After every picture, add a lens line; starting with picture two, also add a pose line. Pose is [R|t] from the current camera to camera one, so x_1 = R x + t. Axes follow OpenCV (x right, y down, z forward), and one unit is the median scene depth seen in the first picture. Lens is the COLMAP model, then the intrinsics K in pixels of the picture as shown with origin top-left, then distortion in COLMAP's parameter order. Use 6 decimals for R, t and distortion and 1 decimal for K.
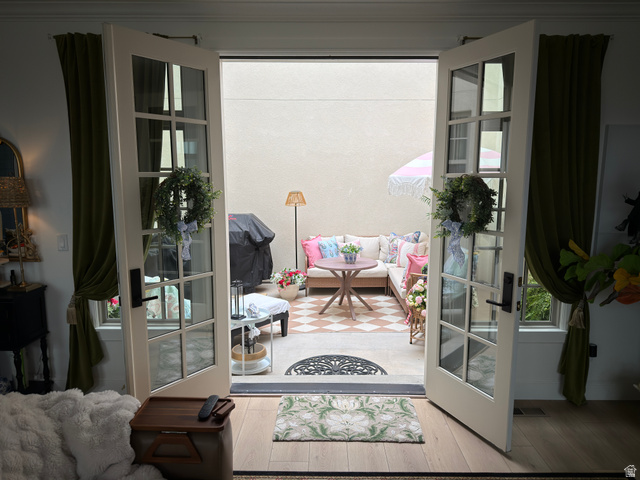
lens RADIAL K [[441.8, 0, 320.0], [0, 441.8, 240.0], [0, 0, 1]] dist [0.114076, -0.176620]
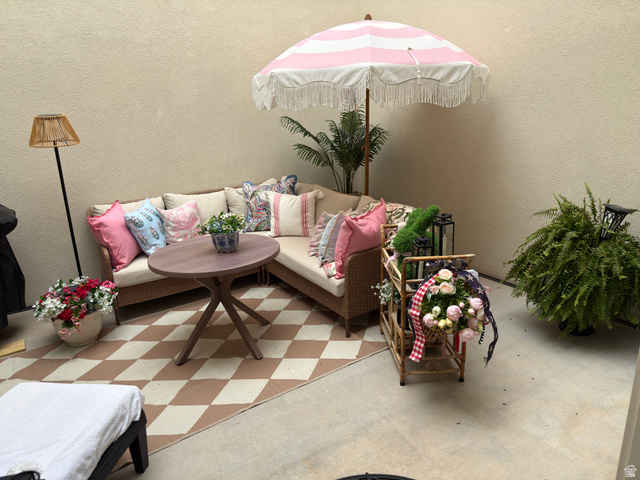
lens RADIAL K [[441.8, 0, 320.0], [0, 441.8, 240.0], [0, 0, 1]] dist [0.114076, -0.176620]
pose [[0.829870, -0.180013, 0.528121, -0.097073], [0.111426, 0.980928, 0.159265, -0.025419], [-0.546718, -0.073323, 0.834100, 0.461178]]
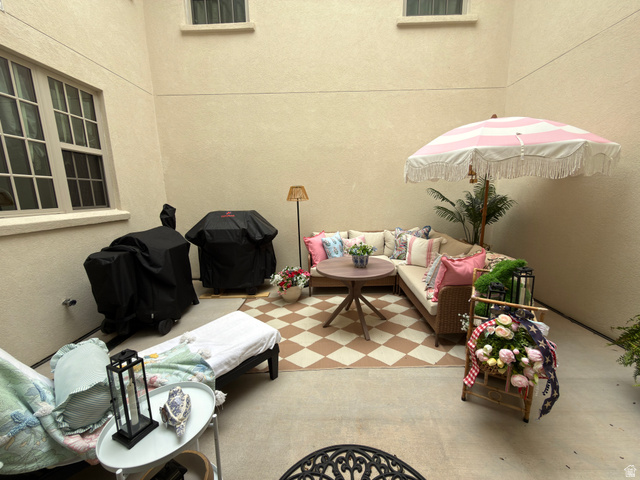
lens RADIAL K [[253.4, 0, 321.3], [0, 253.4, 239.5], [0, 0, 1]] dist [0.000237, 0.000092]
pose [[0.999747, -0.015149, -0.016608, 0.003956], [0.015746, 0.999212, 0.036443, -0.014013], [0.016043, -0.036695, 0.999198, 0.472778]]
